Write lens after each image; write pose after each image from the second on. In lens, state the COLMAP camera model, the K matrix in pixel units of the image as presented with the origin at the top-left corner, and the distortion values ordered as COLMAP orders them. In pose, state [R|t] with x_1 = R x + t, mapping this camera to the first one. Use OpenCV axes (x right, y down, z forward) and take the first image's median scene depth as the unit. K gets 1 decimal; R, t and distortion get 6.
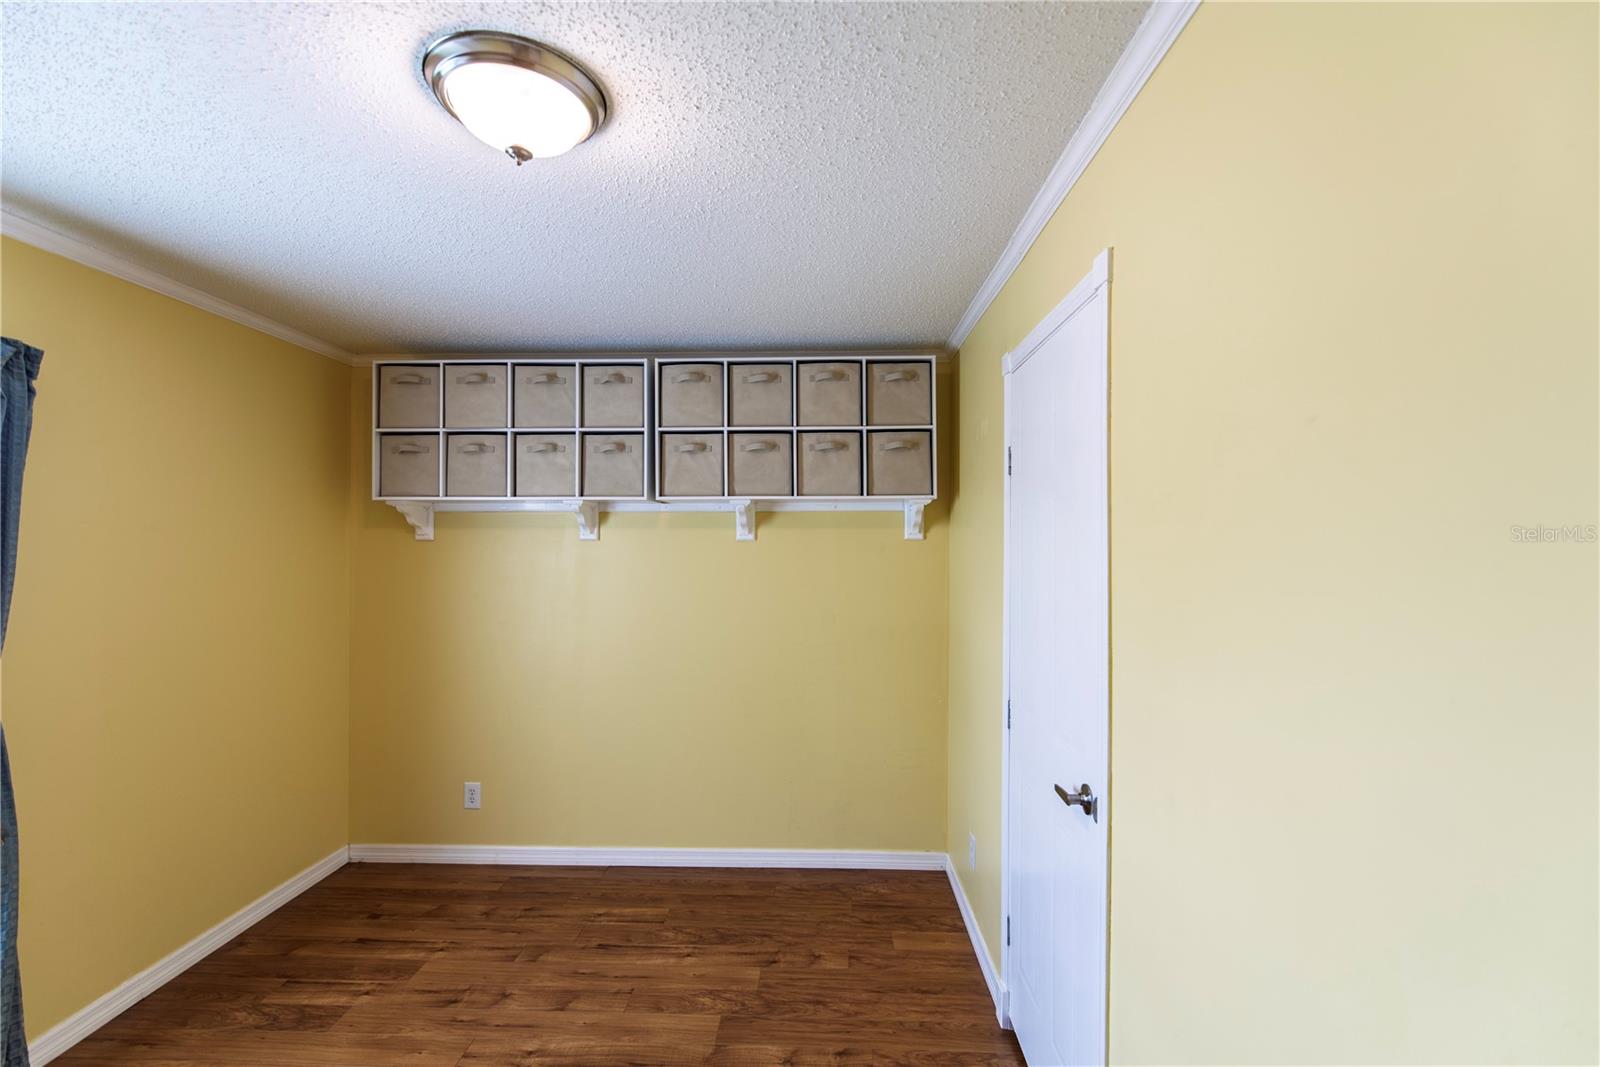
lens RADIAL K [[689.2, 0, 800.0], [0, 689.2, 532.2], [0, 0, 1]] dist [0.003108, -0.000871]
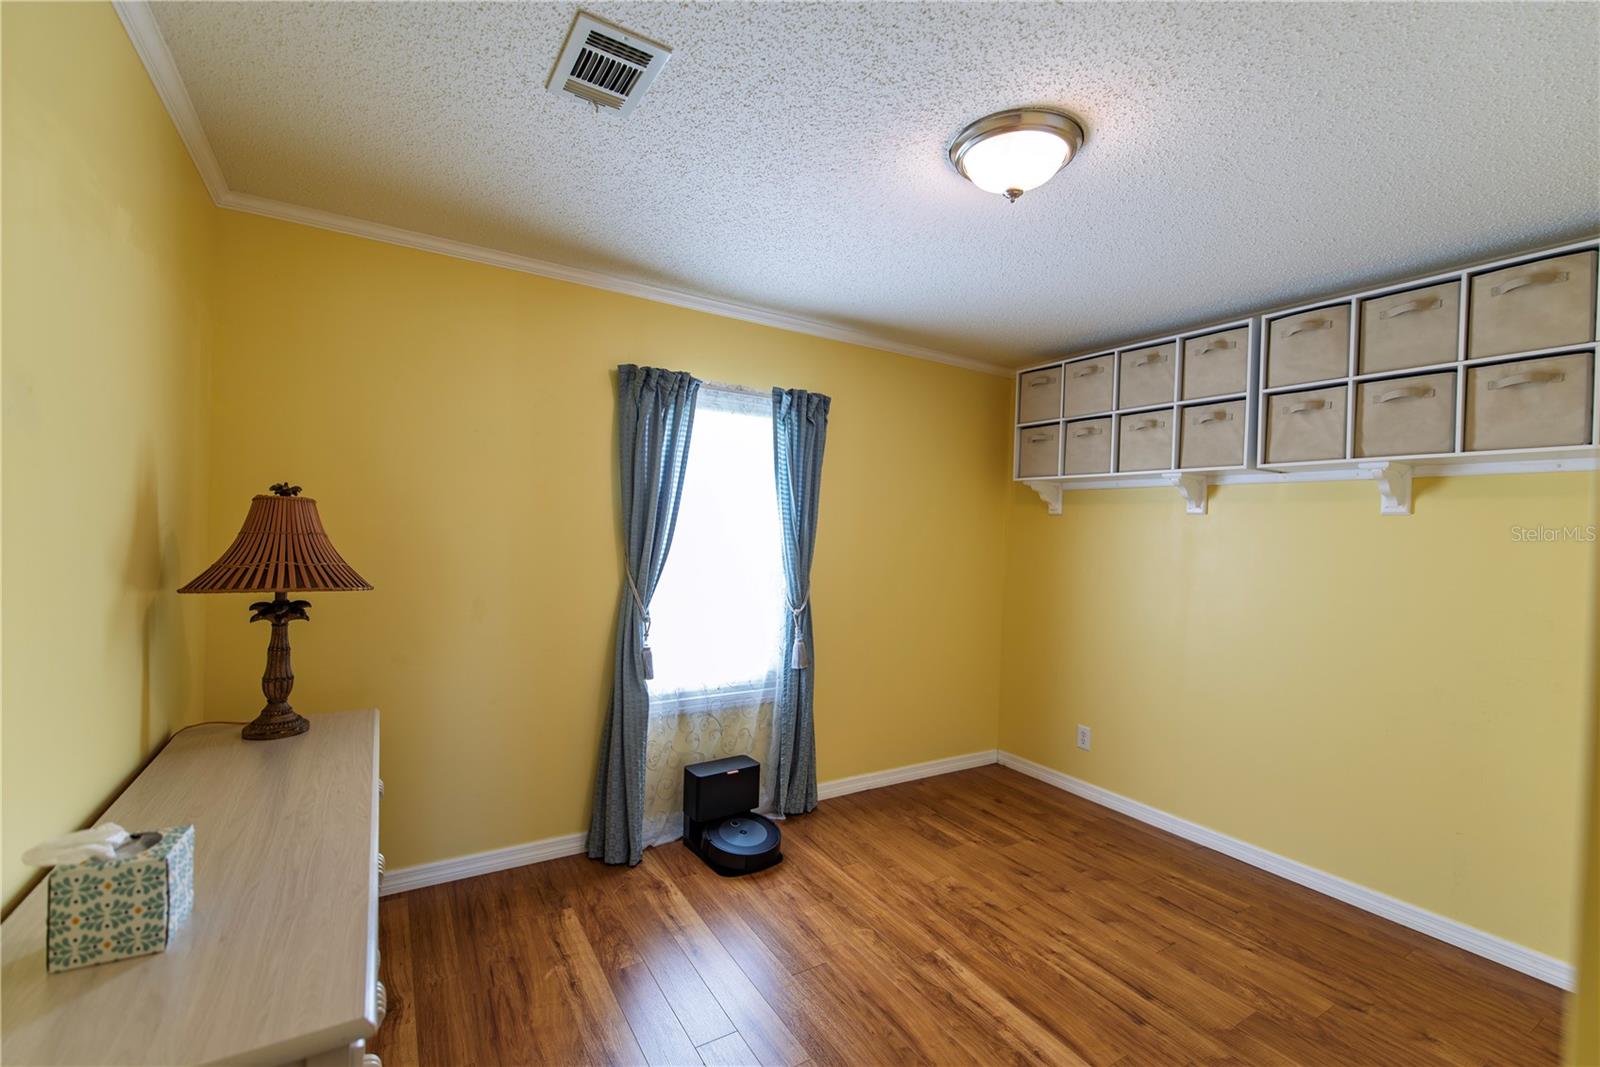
lens RADIAL K [[689.2, 0, 800.0], [0, 689.2, 532.2], [0, 0, 1]] dist [0.003108, -0.000871]
pose [[0.547604, 0.021405, -0.836464, 0.232947], [-0.024179, 0.999660, 0.009752, 0.045471], [0.836388, 0.014885, 0.547935, -0.025403]]
